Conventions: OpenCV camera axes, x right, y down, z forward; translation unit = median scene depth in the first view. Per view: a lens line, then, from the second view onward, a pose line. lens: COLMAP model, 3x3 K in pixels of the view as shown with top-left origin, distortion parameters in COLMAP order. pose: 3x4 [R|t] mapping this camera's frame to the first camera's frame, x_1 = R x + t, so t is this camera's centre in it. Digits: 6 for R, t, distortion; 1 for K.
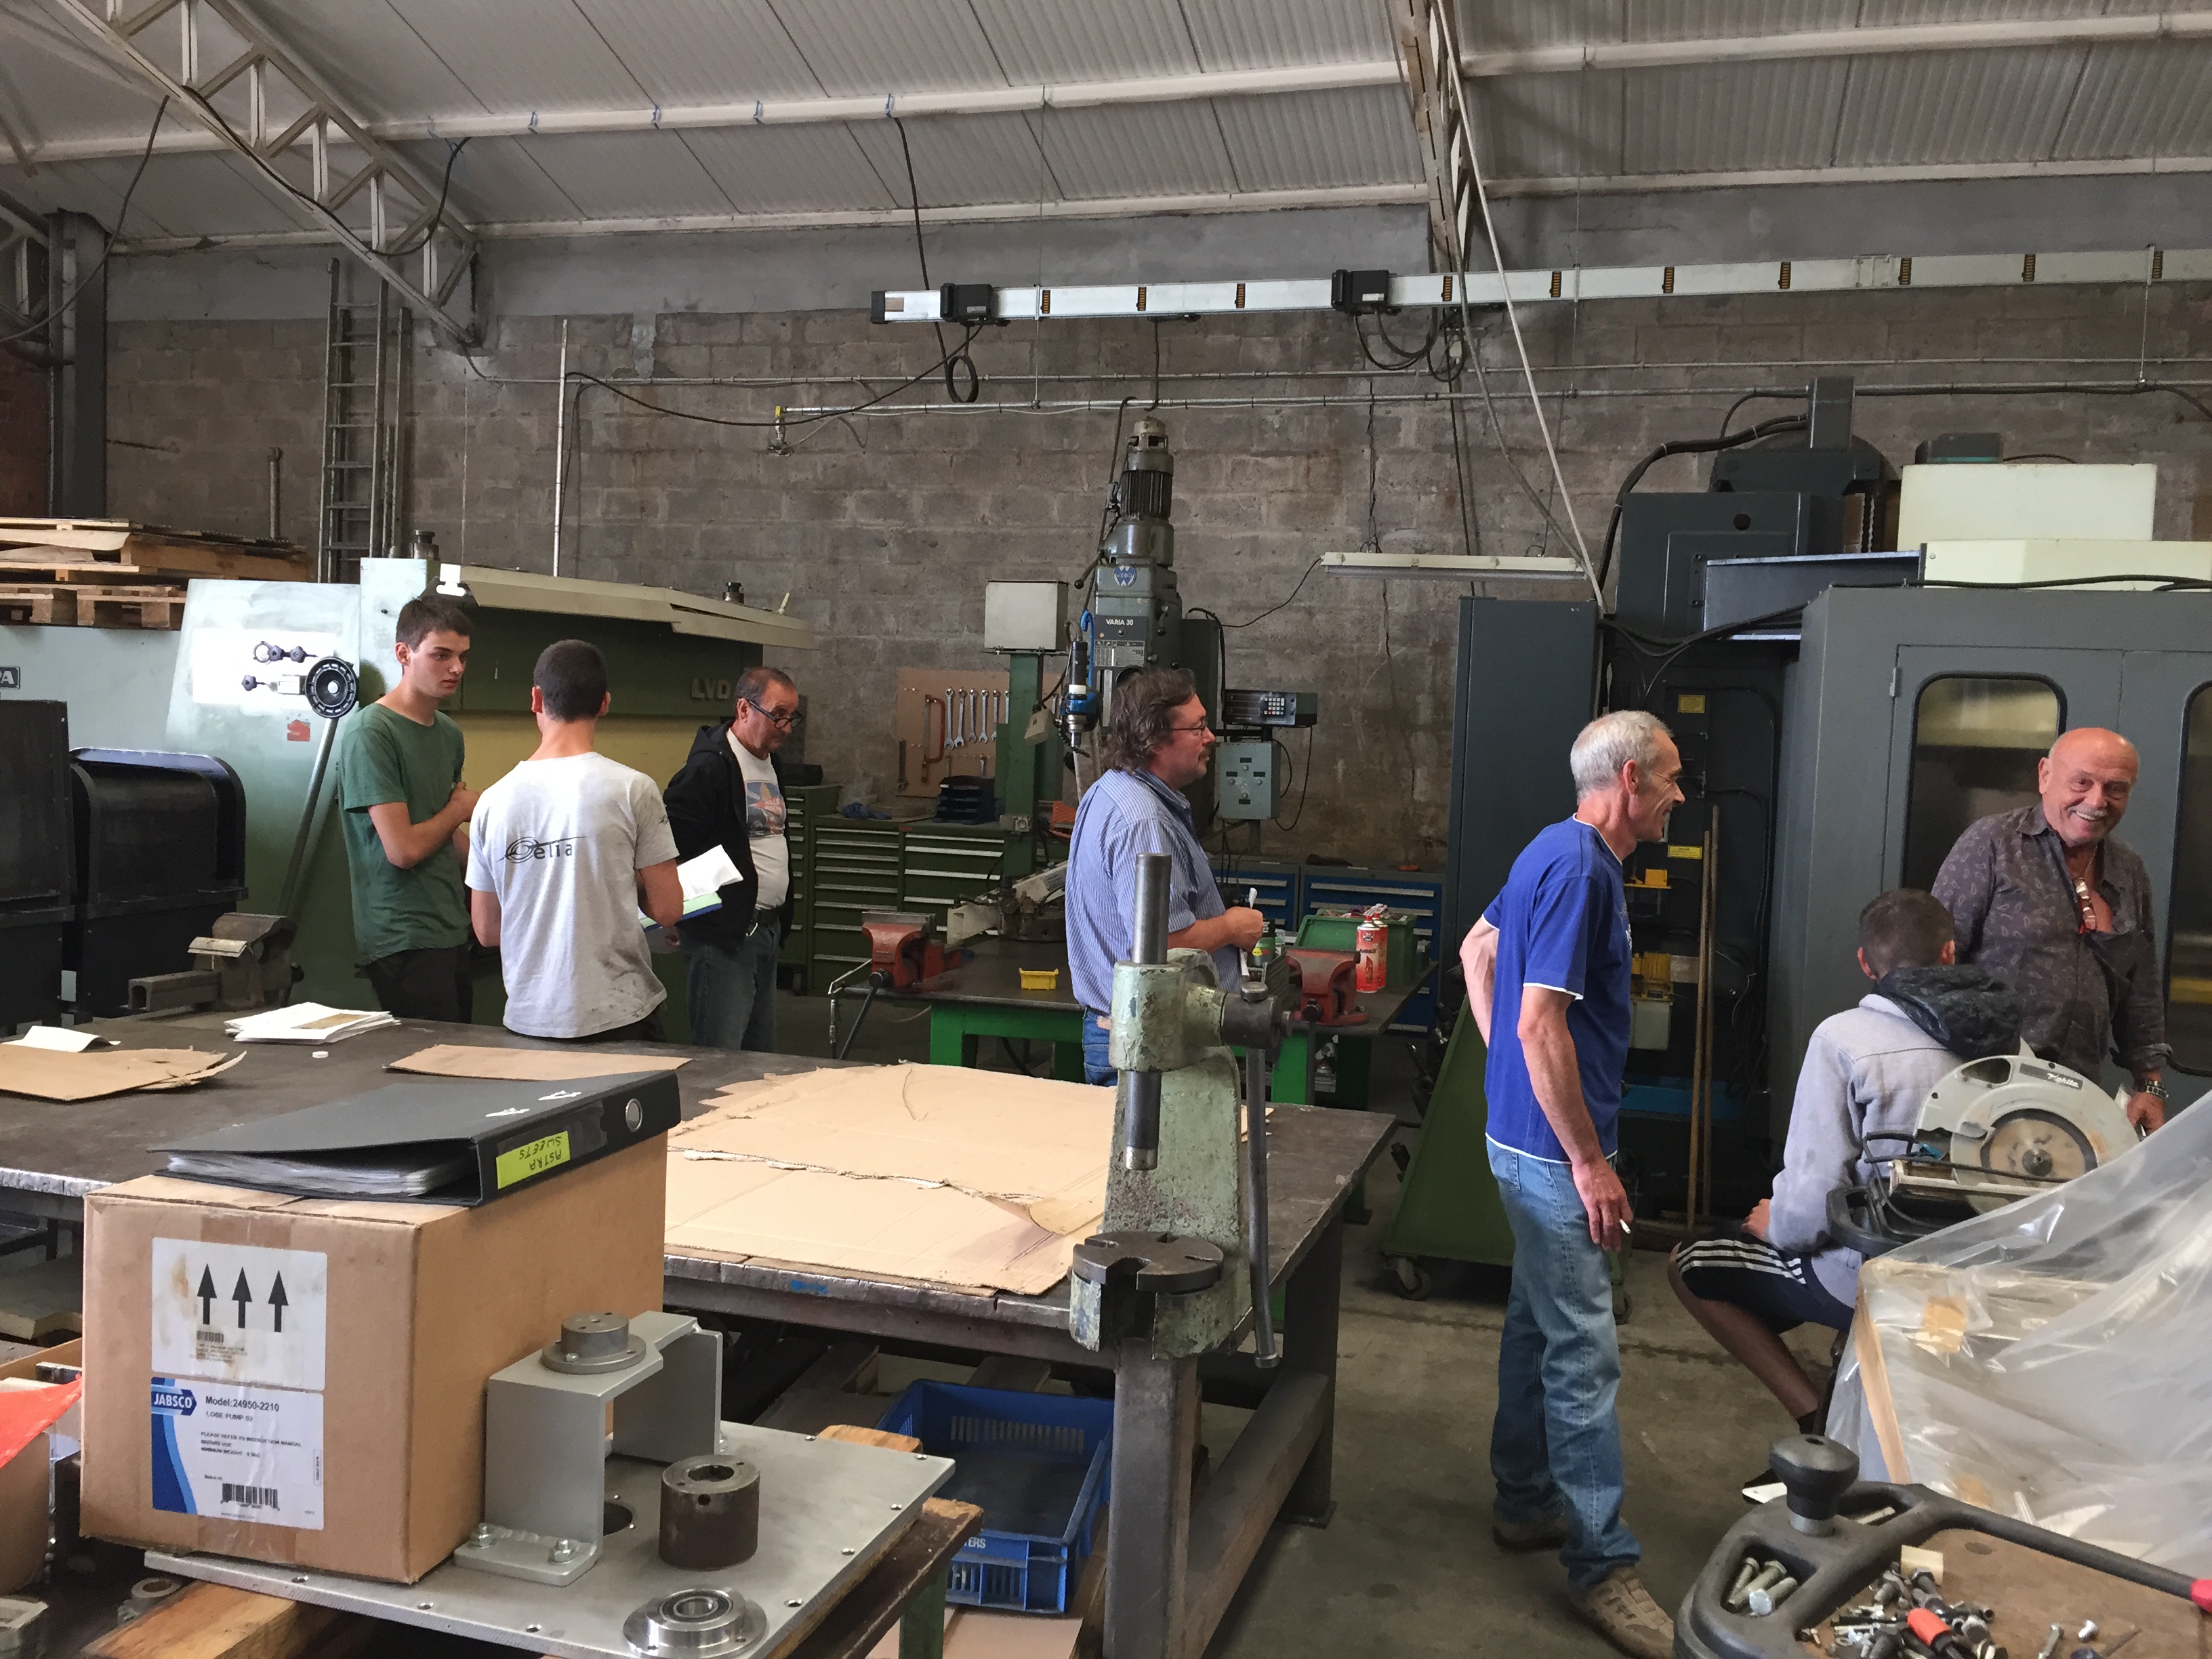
lens RADIAL K [[1922.4, 0, 1100.7], [0, 1922.4, 785.5], [0, 0, 1]] dist [0.091388, -0.126809]
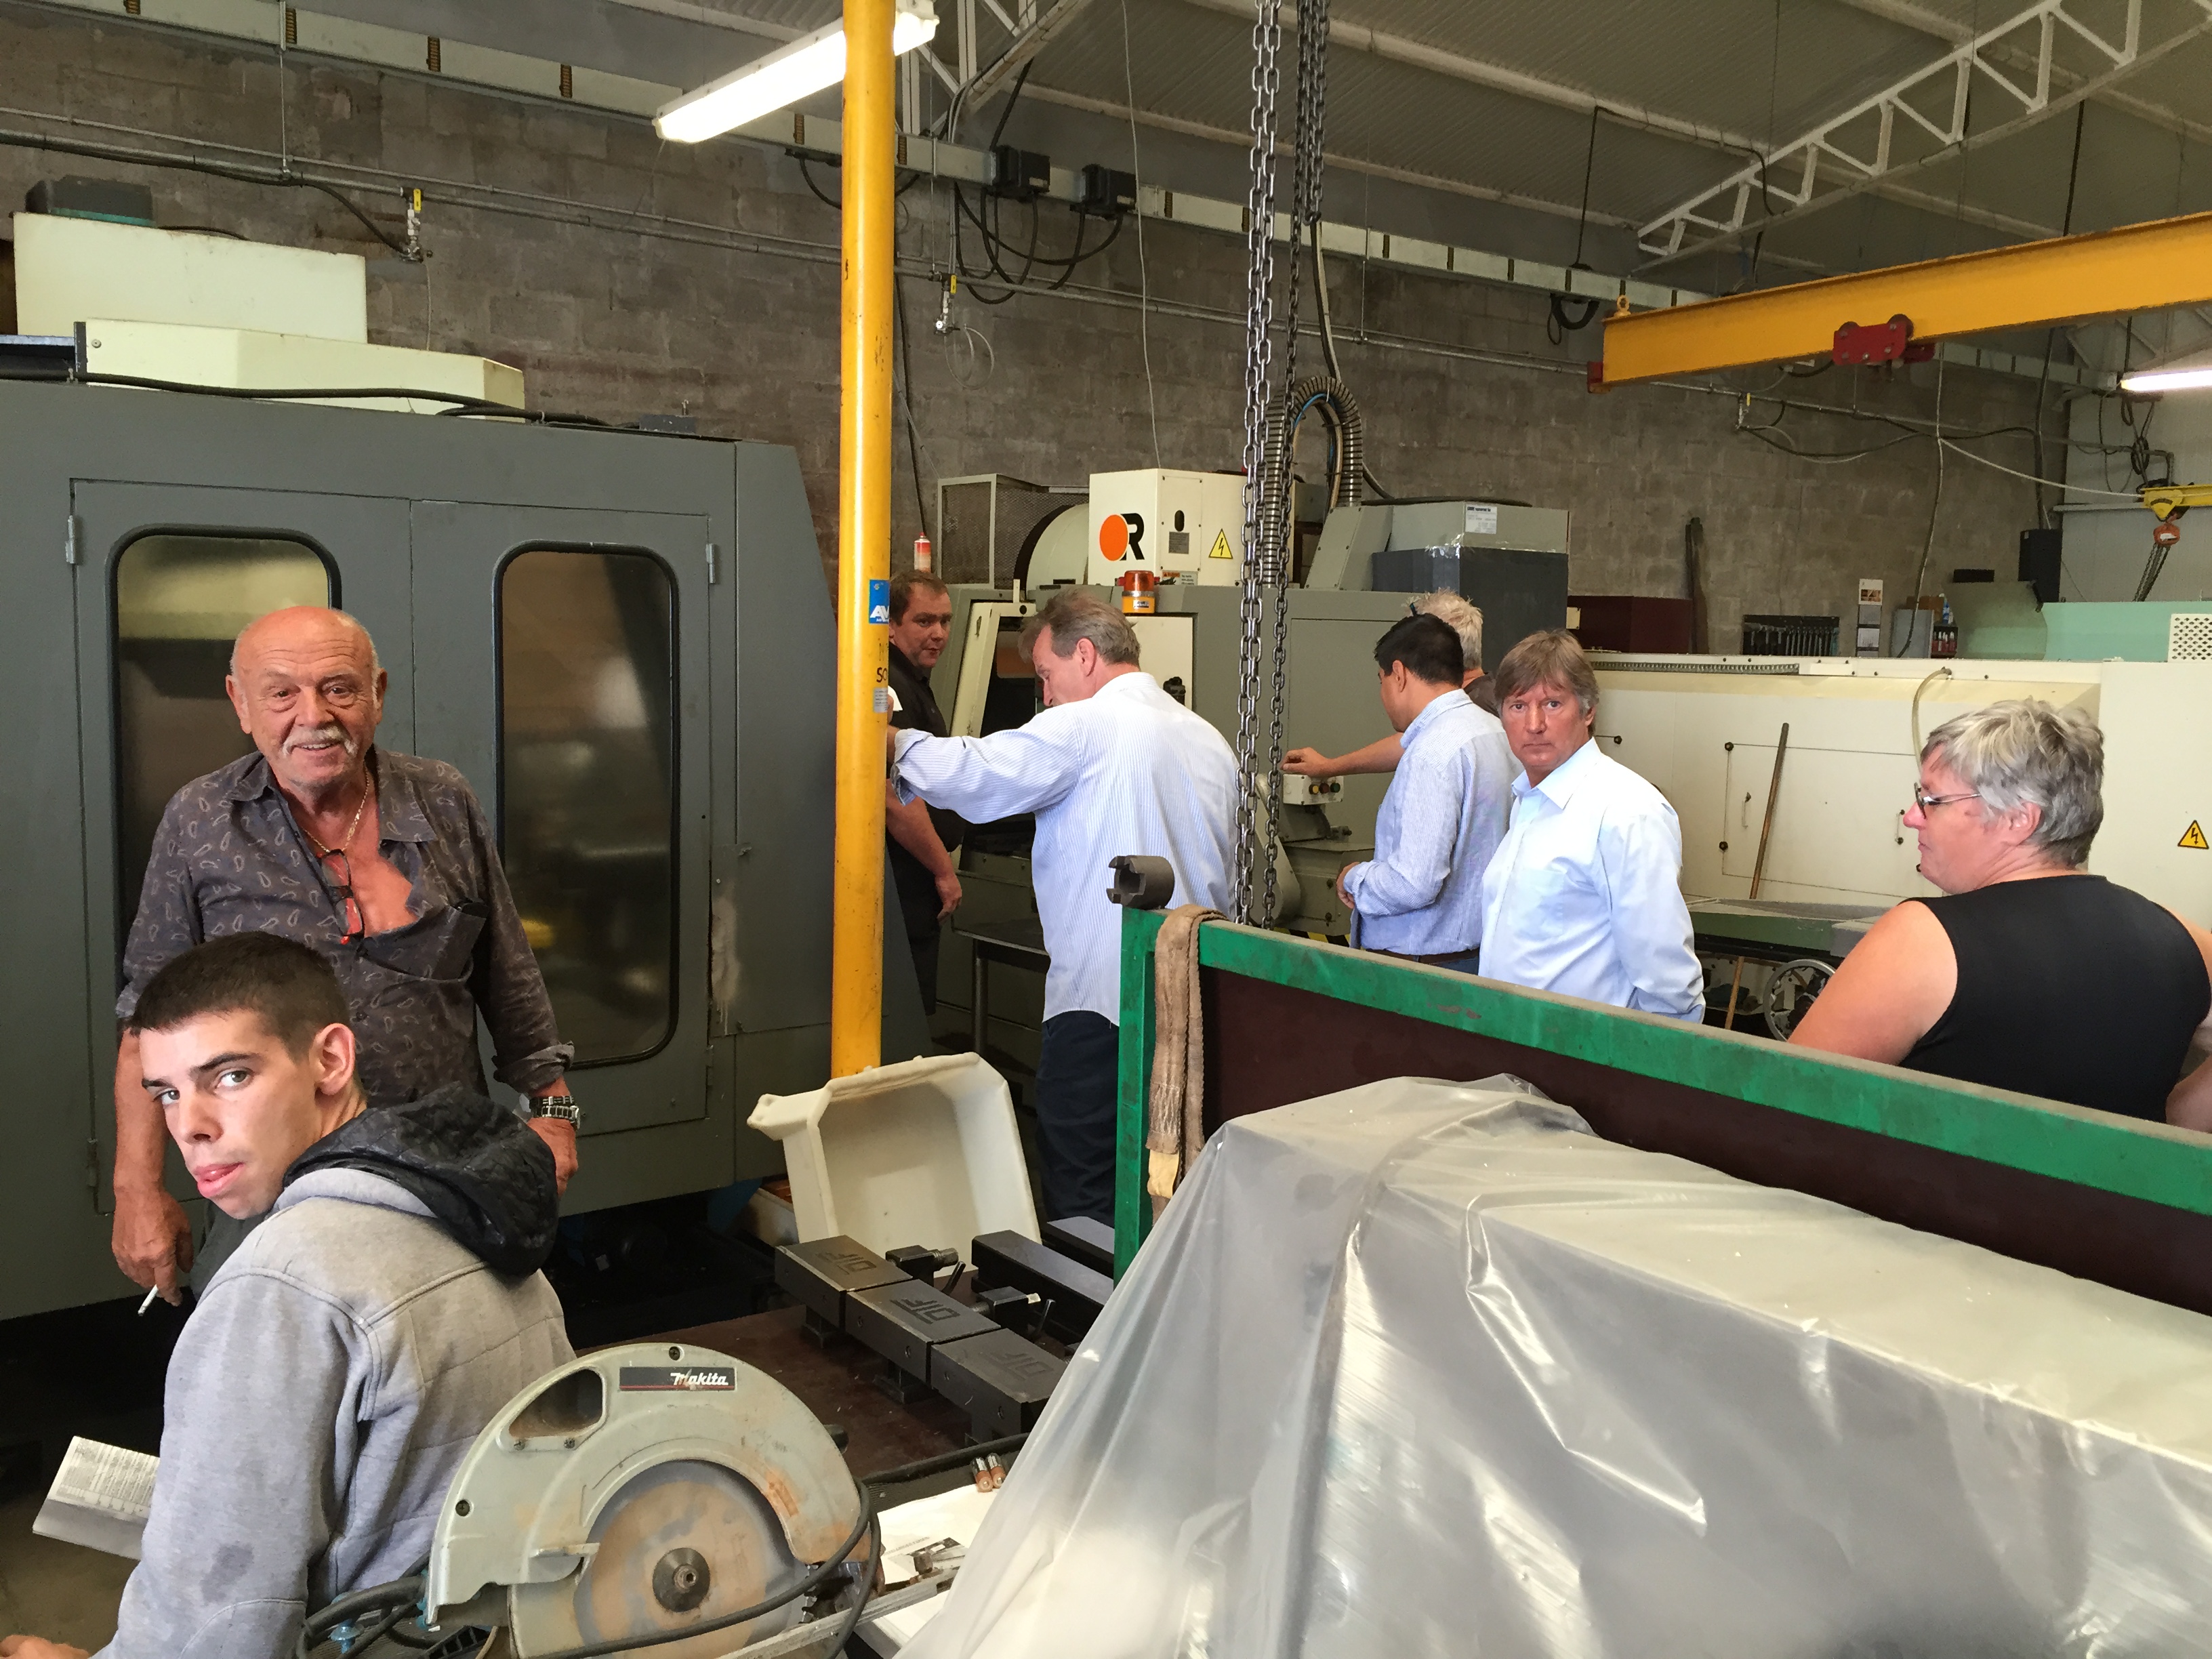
lens RADIAL K [[1922.4, 0, 1100.7], [0, 1922.4, 785.5], [0, 0, 1]] dist [0.091388, -0.126809]
pose [[0.600645, -0.091208, 0.794296, 0.103868], [0.036332, 0.995559, 0.086844, -0.017153], [-0.798690, -0.023304, 0.601292, 0.353217]]
